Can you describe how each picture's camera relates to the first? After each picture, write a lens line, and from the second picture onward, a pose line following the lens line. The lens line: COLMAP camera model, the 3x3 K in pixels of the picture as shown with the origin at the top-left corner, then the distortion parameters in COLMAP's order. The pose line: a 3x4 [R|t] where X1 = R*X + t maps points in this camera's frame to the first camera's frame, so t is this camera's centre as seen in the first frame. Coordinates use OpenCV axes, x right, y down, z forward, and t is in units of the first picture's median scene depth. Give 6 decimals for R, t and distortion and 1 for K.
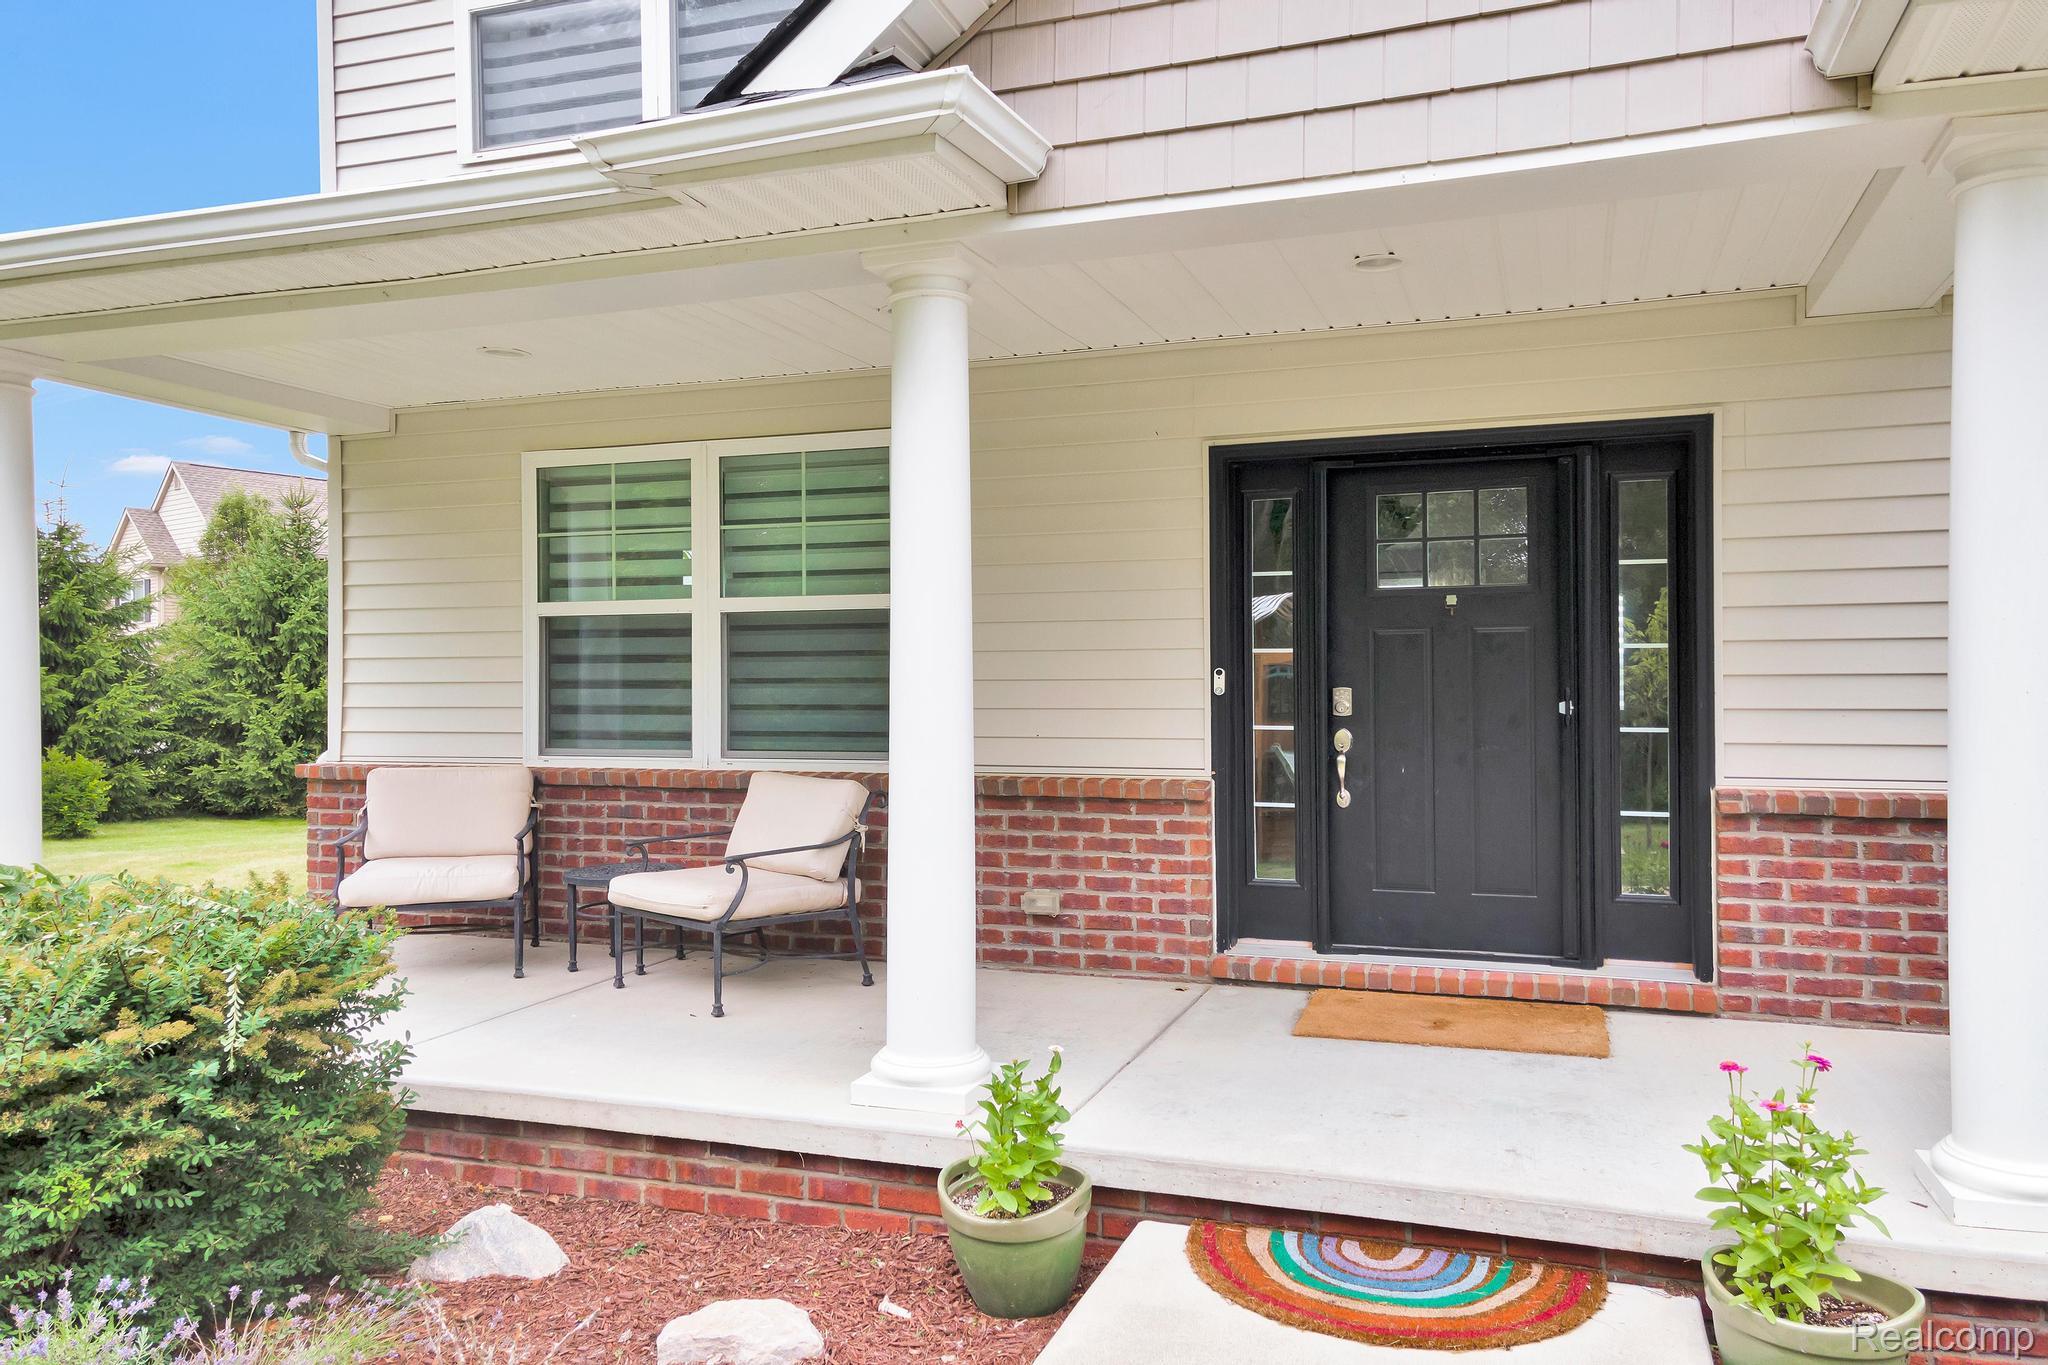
lens RADIAL K [[1475.0, 0, 1022.0], [0, 1475.0, 705.1], [0, 0, 1]] dist [0.042480, 0.005005]
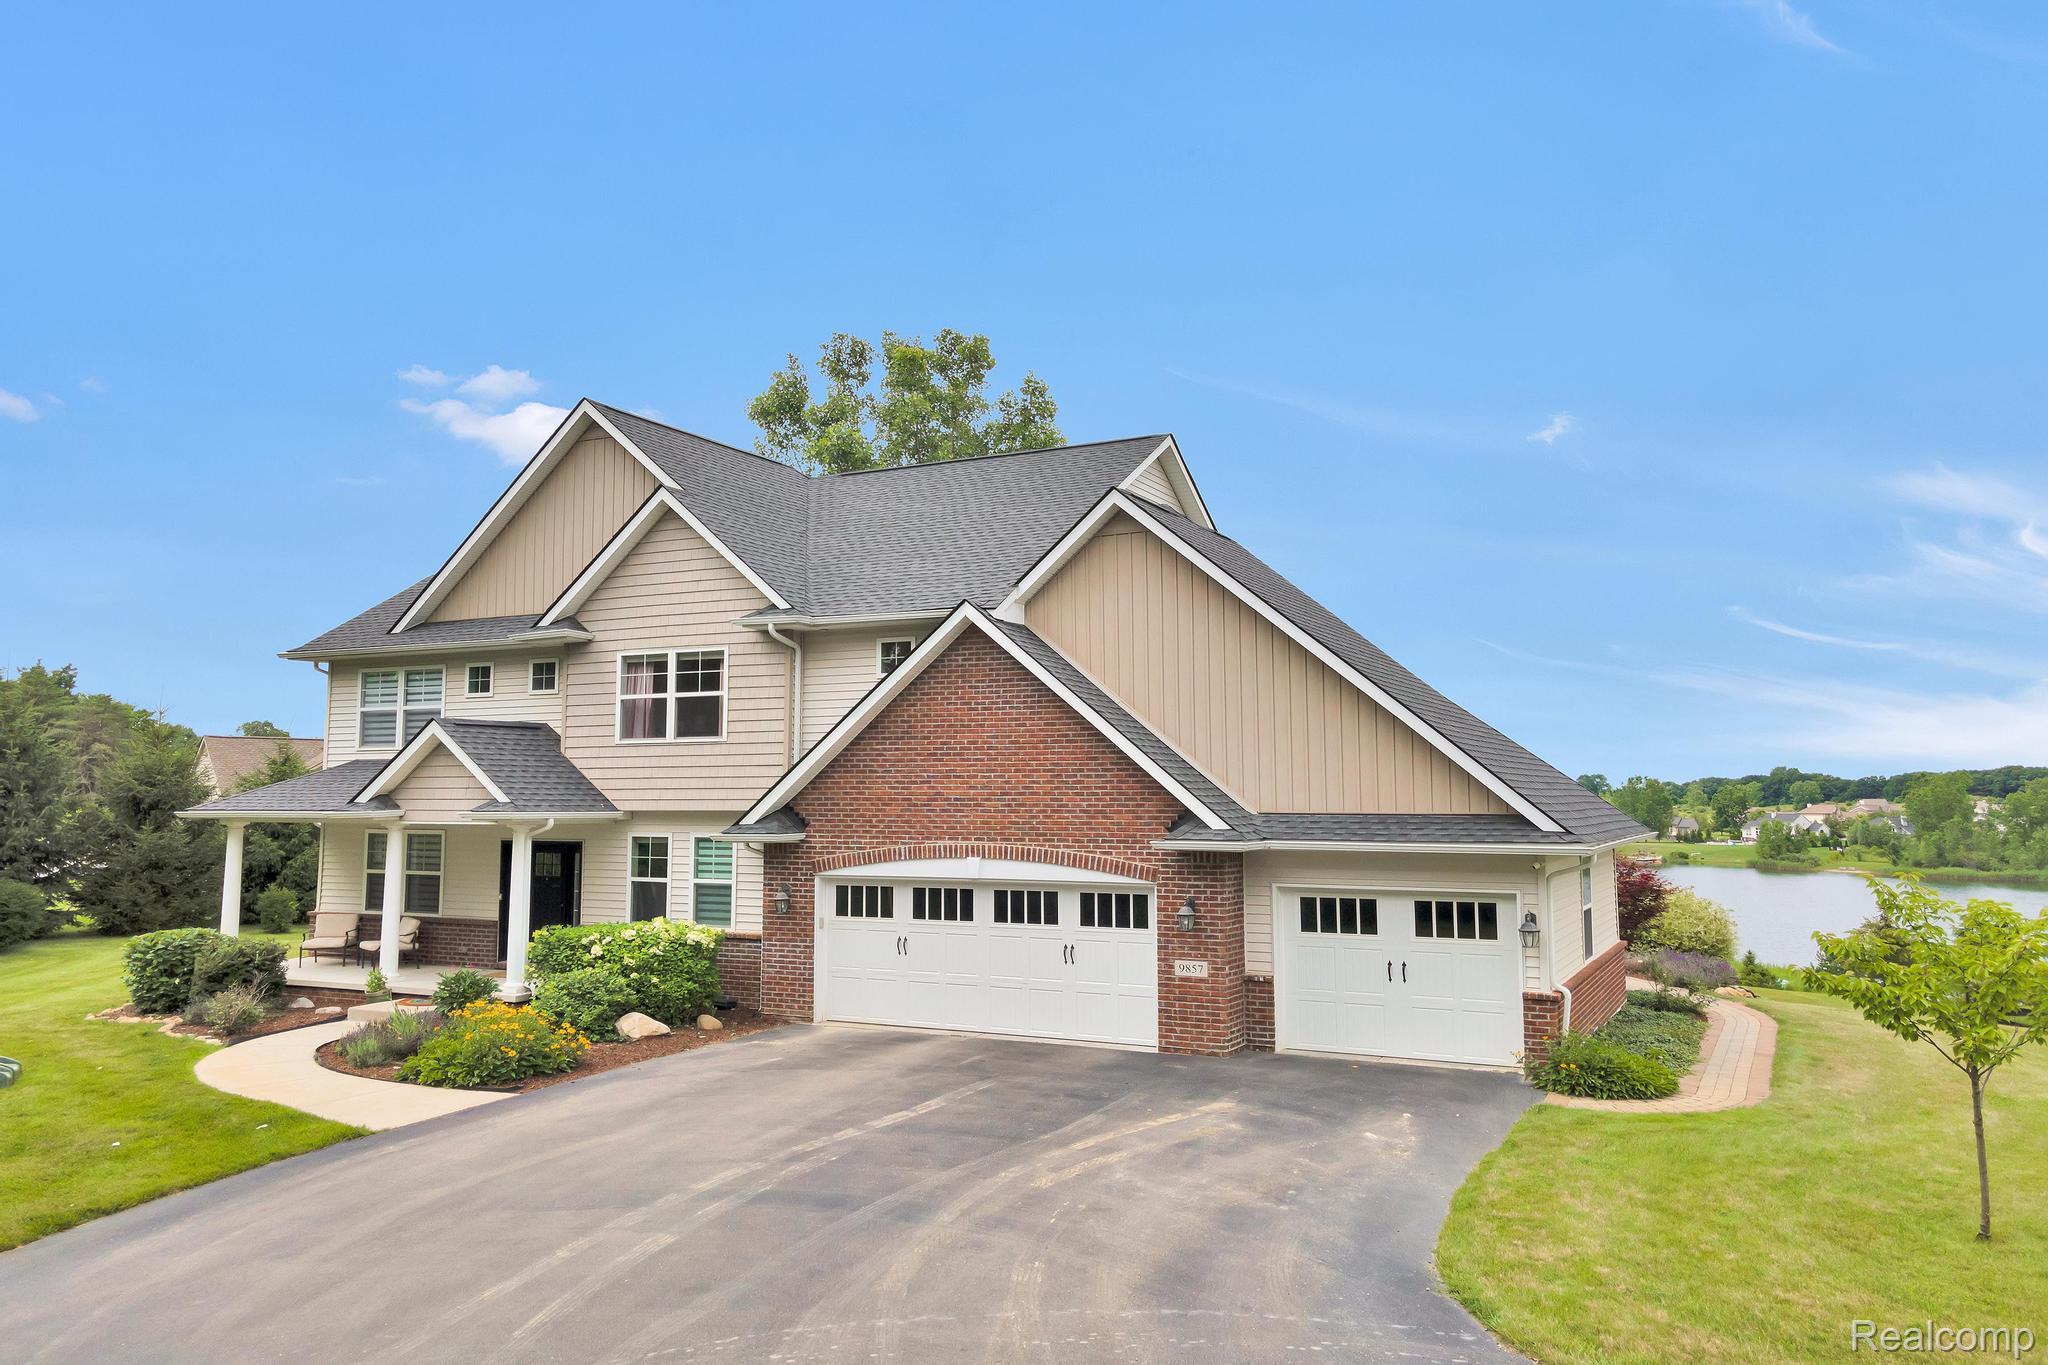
lens RADIAL K [[1476.7, 0, 1024.0], [0, 1476.7, 682.5], [0, 0, 1]] dist [0.004305, 0.038319]
pose [[0.992019, -0.009960, -0.125698, 2.108249], [-0.000858, 0.996319, -0.085719, -0.258653], [0.126089, 0.085143, 0.988358, -2.967054]]
